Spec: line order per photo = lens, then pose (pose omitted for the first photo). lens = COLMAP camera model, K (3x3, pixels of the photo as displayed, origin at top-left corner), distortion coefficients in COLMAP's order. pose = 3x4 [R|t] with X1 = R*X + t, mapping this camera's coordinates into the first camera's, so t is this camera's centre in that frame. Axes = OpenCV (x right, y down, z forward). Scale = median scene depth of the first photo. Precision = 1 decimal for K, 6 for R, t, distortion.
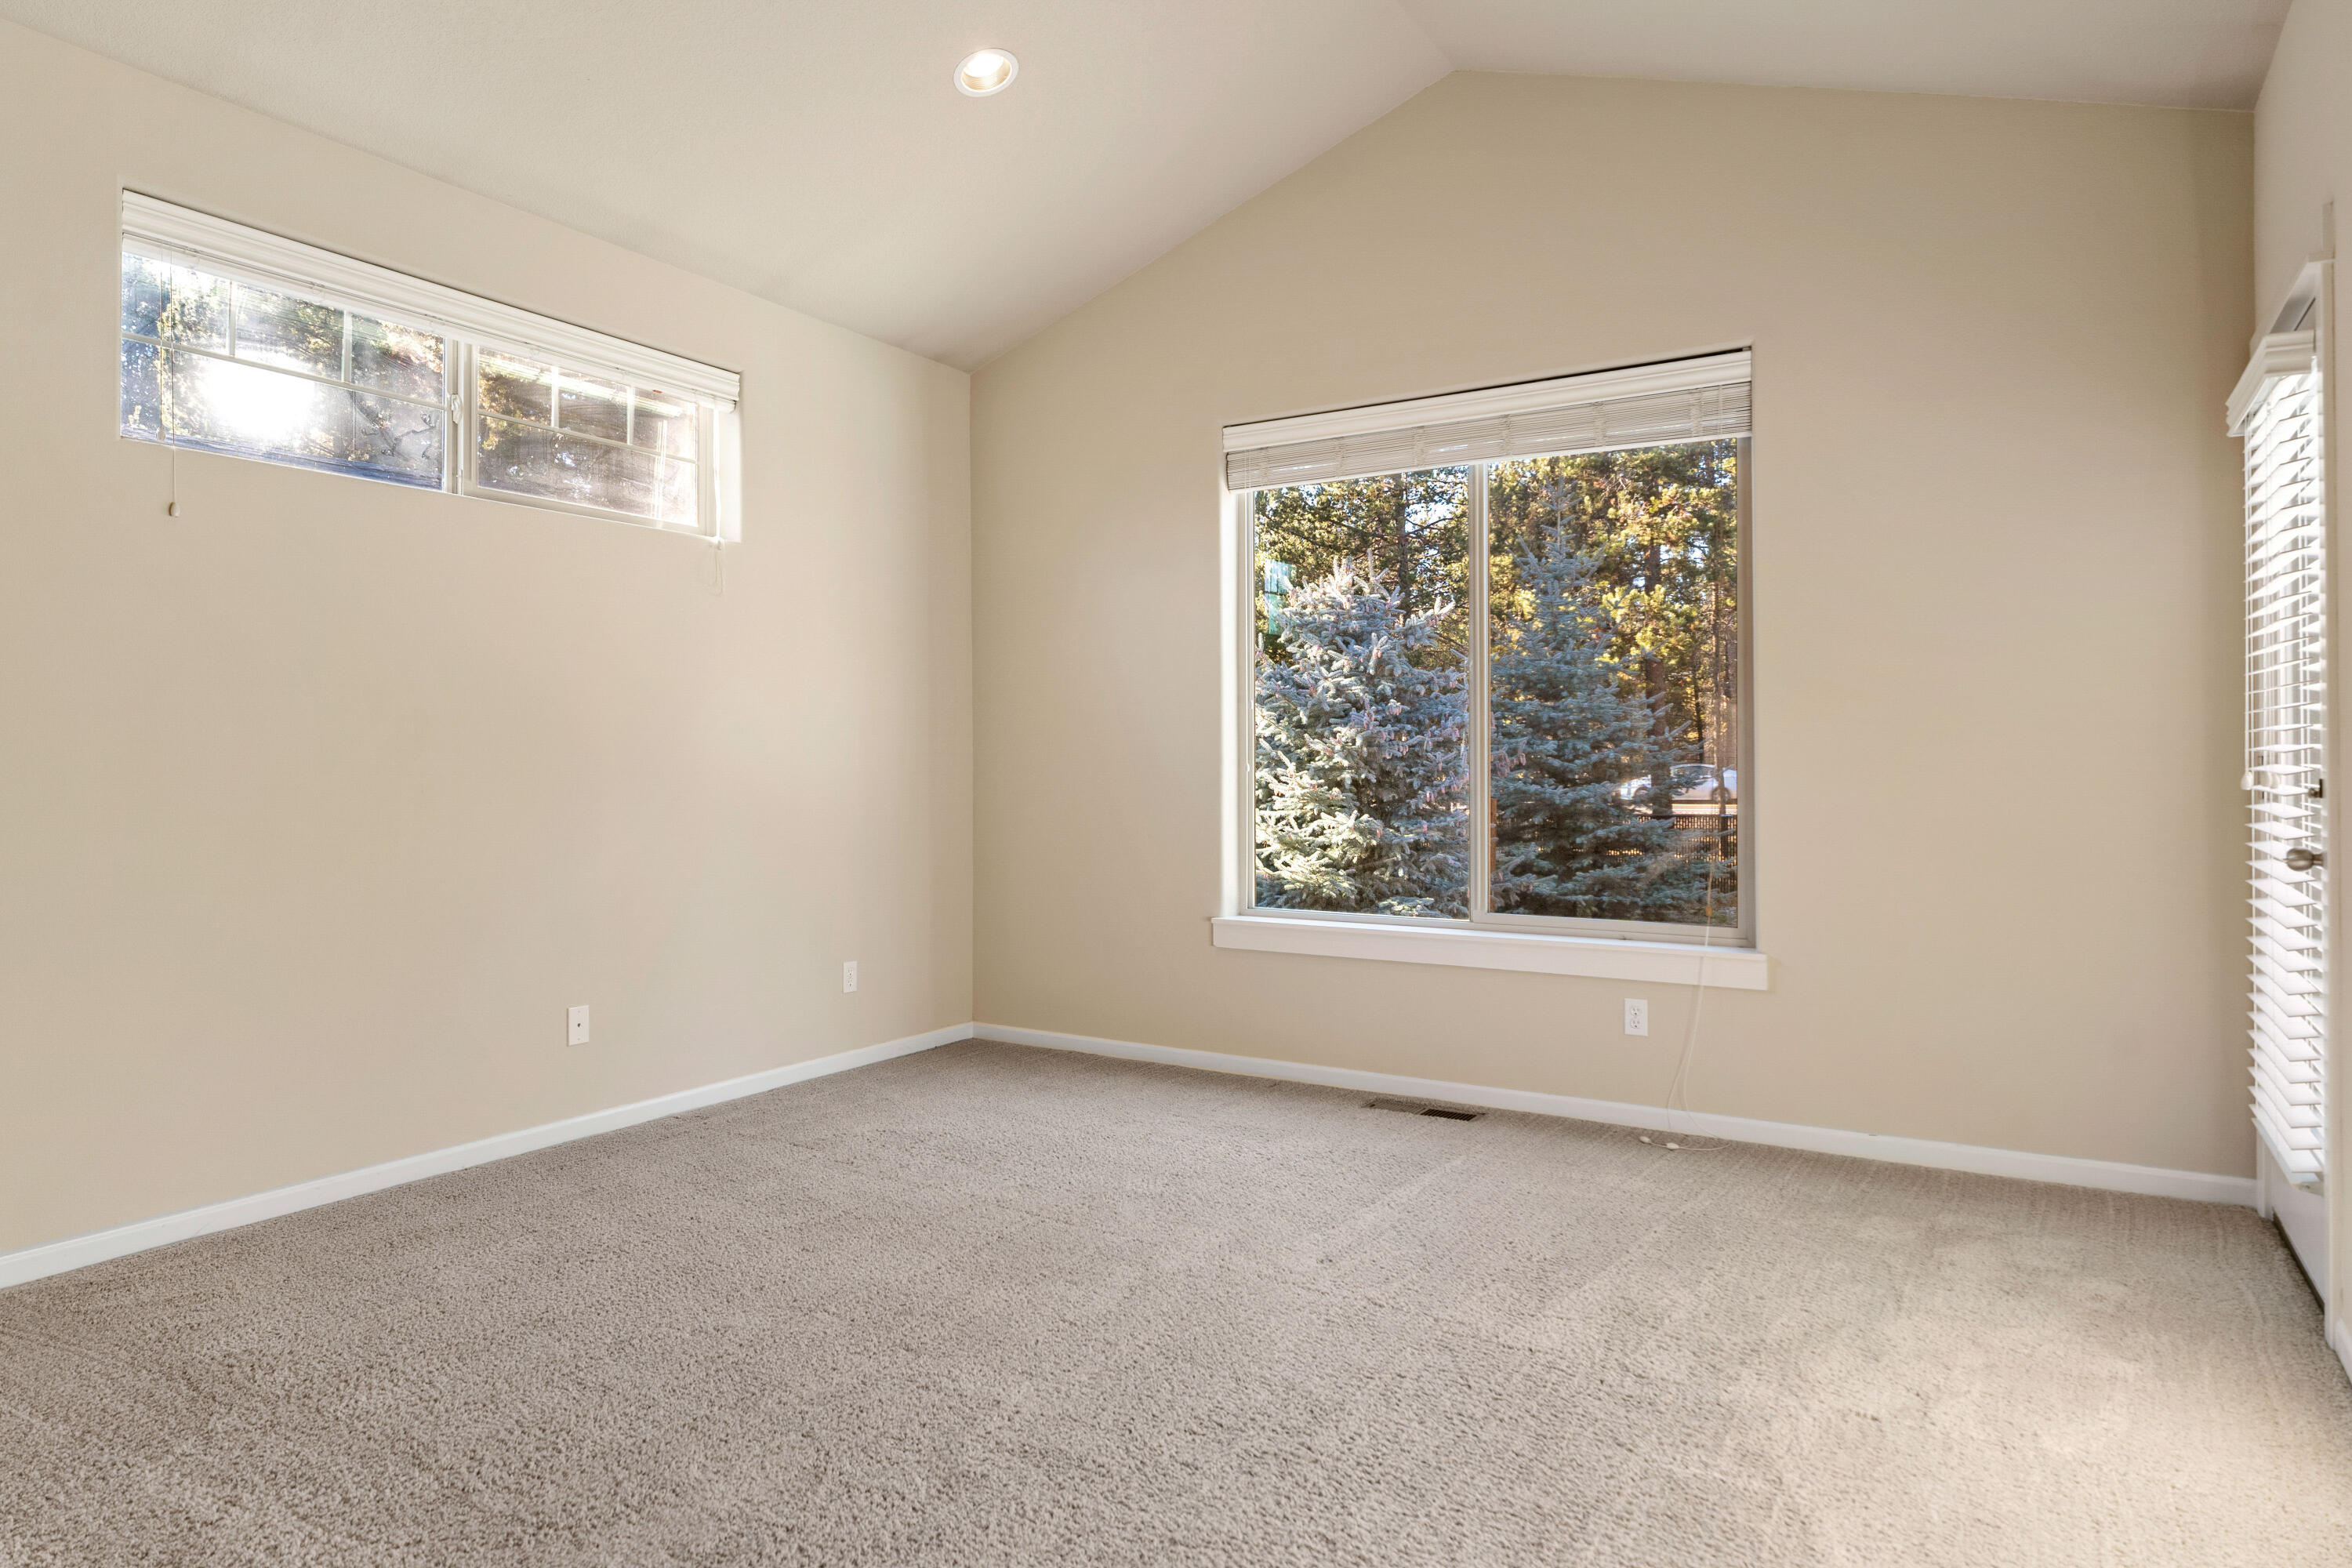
lens RADIAL K [[1358.8, 0, 1175.5], [0, 1358.8, 772.4], [0, 0, 1]] dist [0.000120, 0.001038]
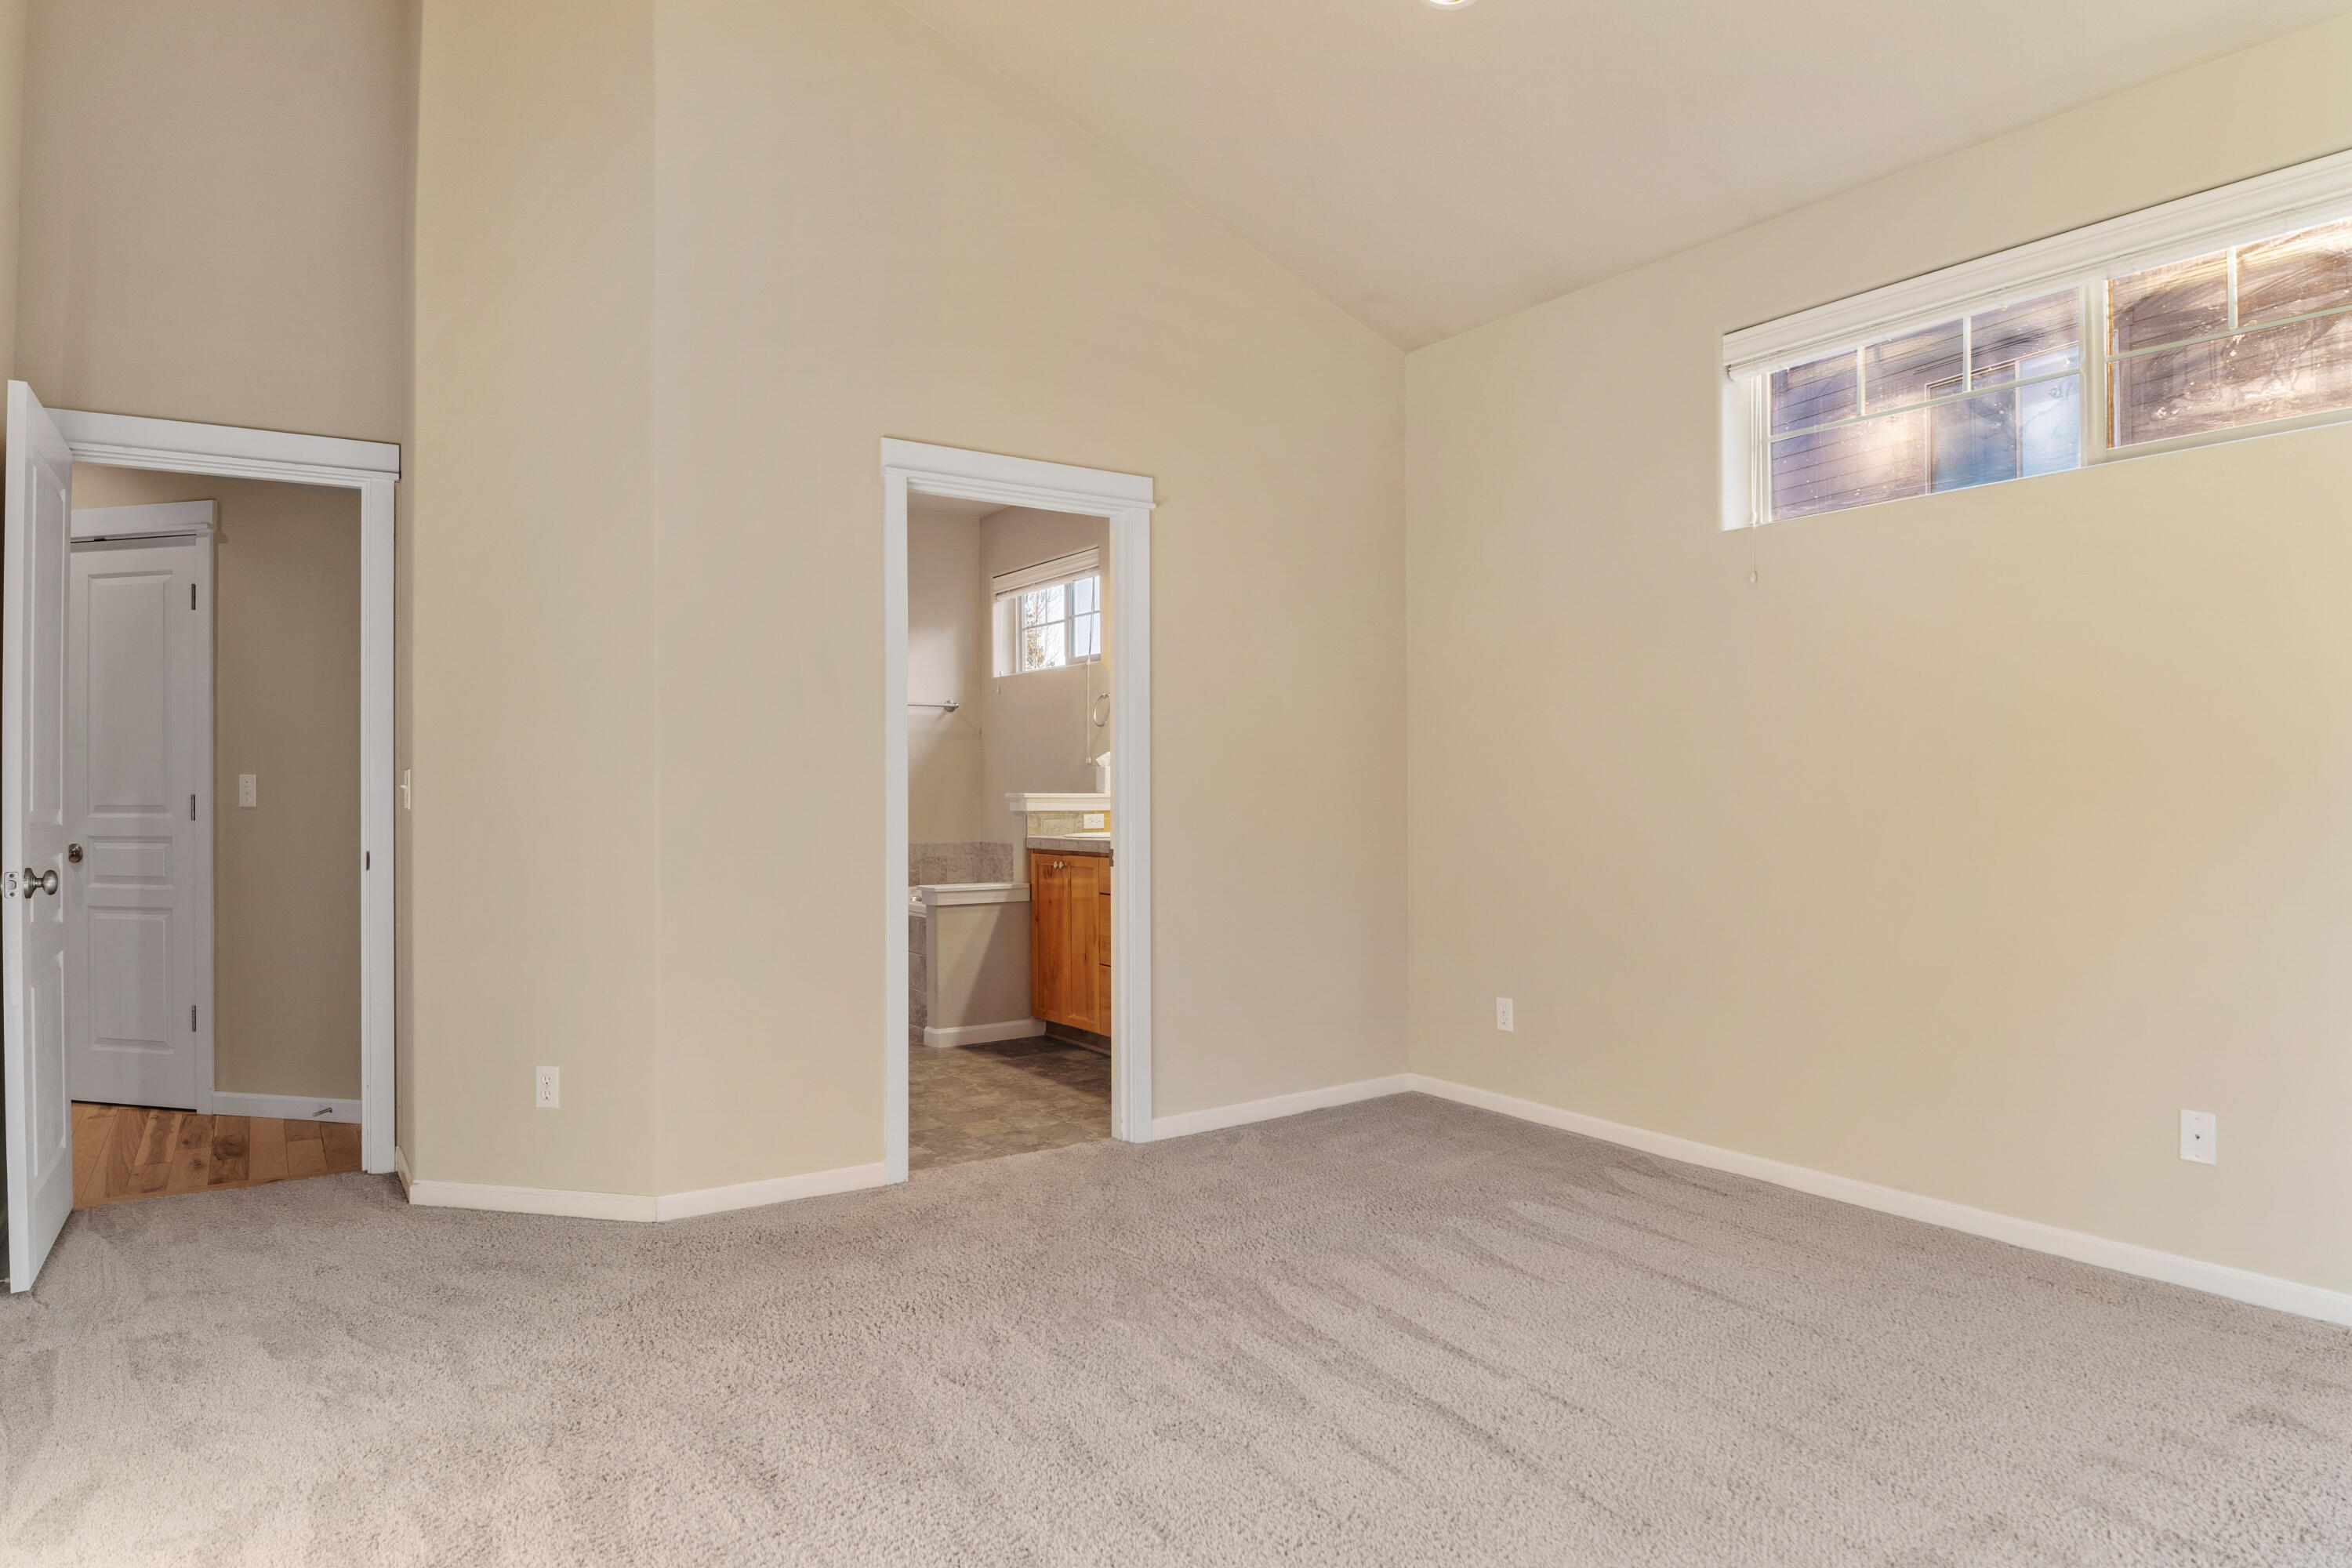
lens RADIAL K [[1358.8, 0, 1165.9], [0, 1358.8, 784.5], [0, 0, 1]] dist [0.000120, 0.001038]
pose [[-0.404237, -0.007676, -0.914622, 0.503918], [-0.005932, 0.999966, -0.005770, 0.002239], [0.914635, 0.003093, -0.404268, 0.852174]]
